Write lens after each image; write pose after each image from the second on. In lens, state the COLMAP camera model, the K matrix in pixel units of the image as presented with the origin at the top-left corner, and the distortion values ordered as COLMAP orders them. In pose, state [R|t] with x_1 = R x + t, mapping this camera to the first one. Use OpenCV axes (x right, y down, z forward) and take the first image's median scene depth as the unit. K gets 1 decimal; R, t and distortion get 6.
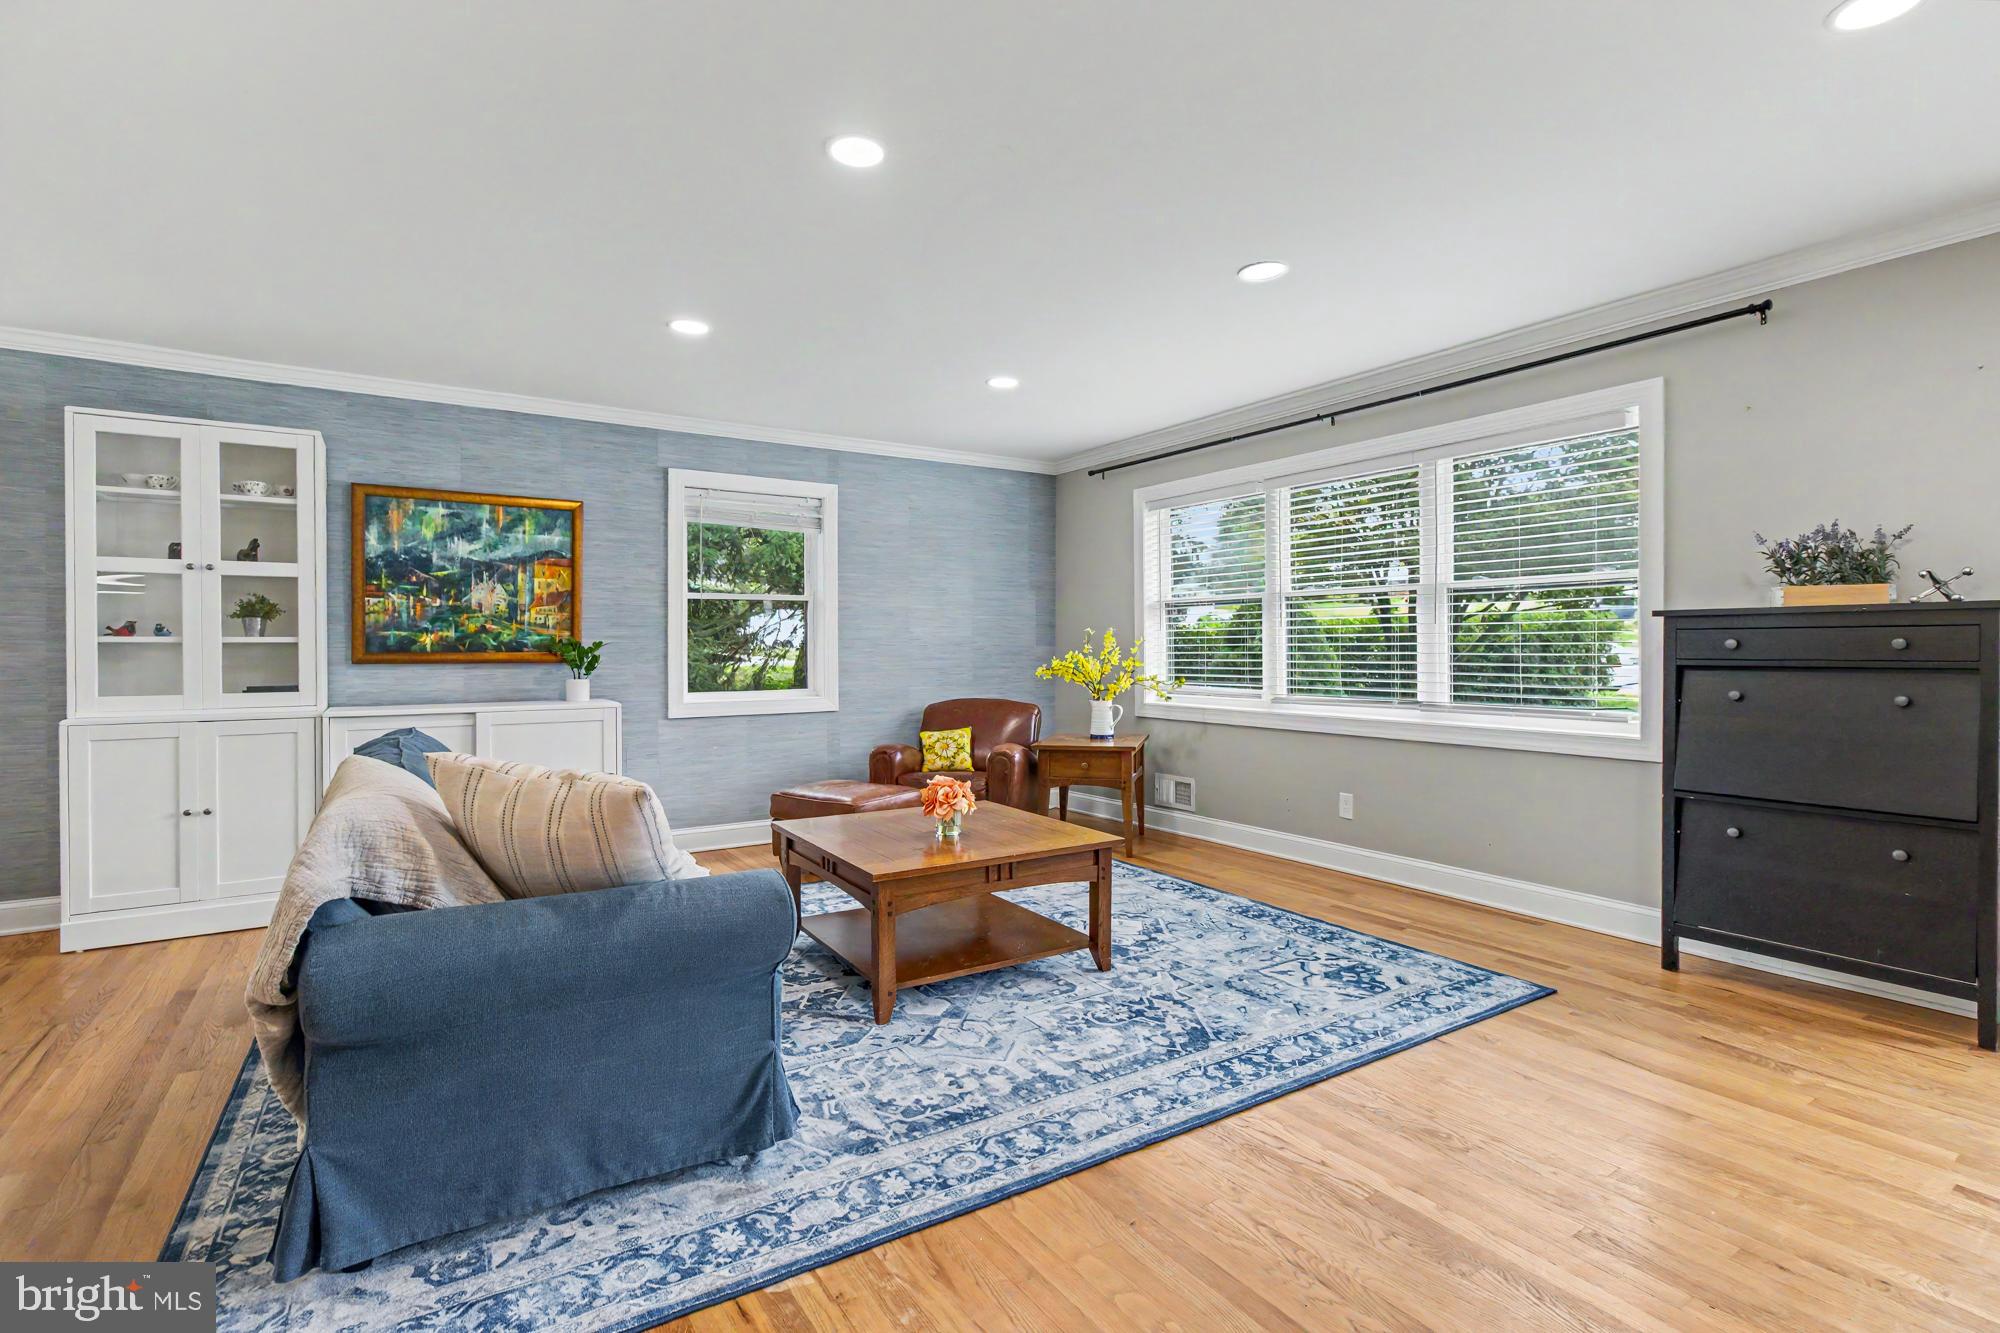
lens RADIAL K [[933.5, 0, 996.4], [0, 933.5, 660.5], [0, 0, 1]] dist [-0.018854, 0.009007]
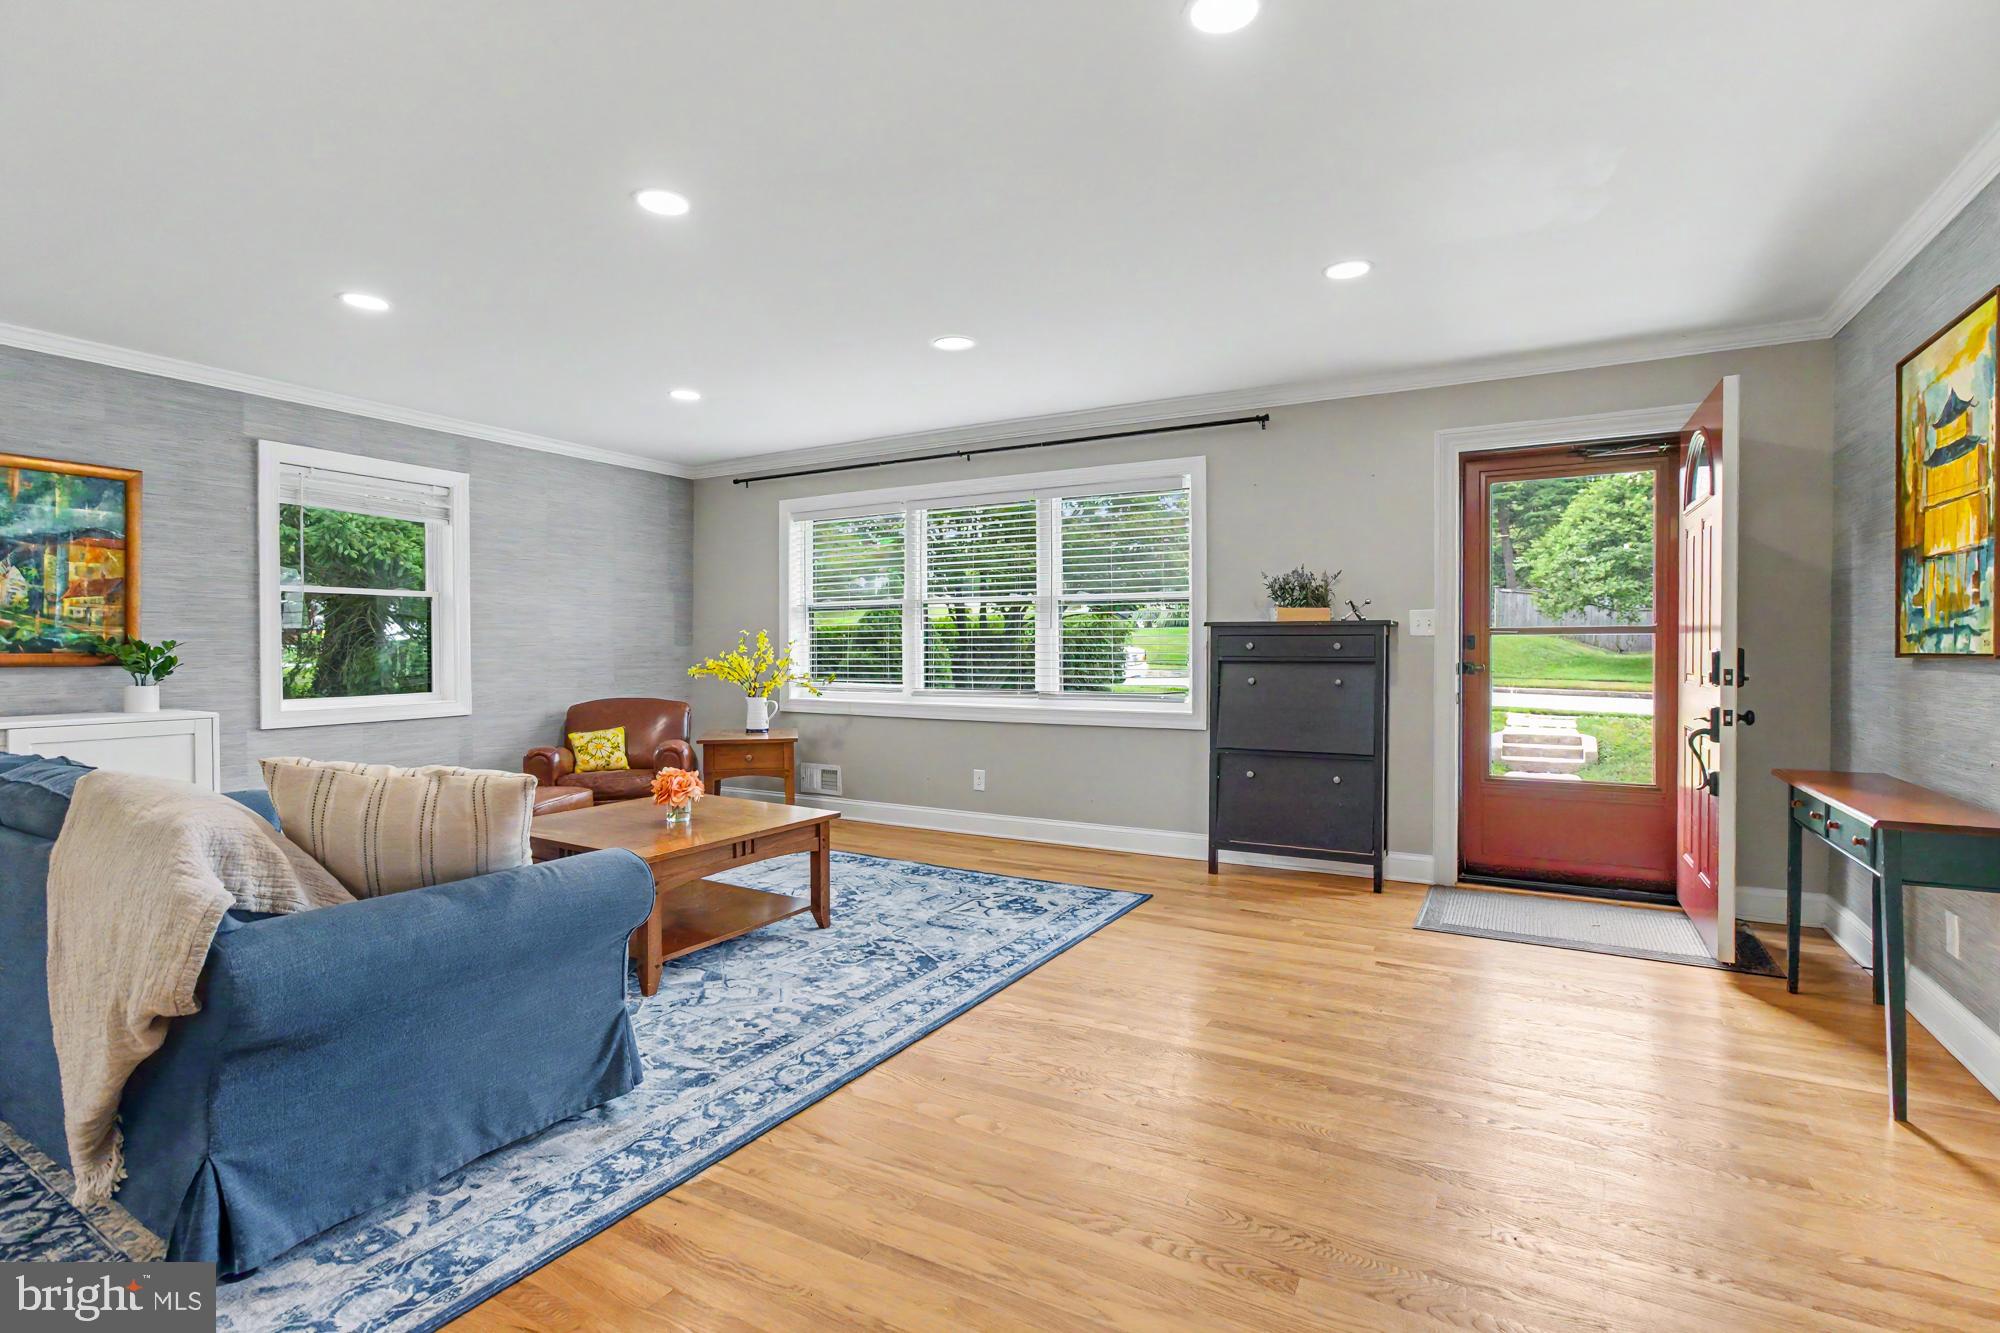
lens RADIAL K [[933.5, 0, 1015.5], [0, 933.5, 653.1], [0, 0, 1]] dist [-0.018854, 0.009007]
pose [[0.886169, -0.002763, 0.463355, -0.209493], [0.005646, 0.999972, -0.004835, -0.001129], [-0.463329, 0.006900, 0.886160, -0.134155]]
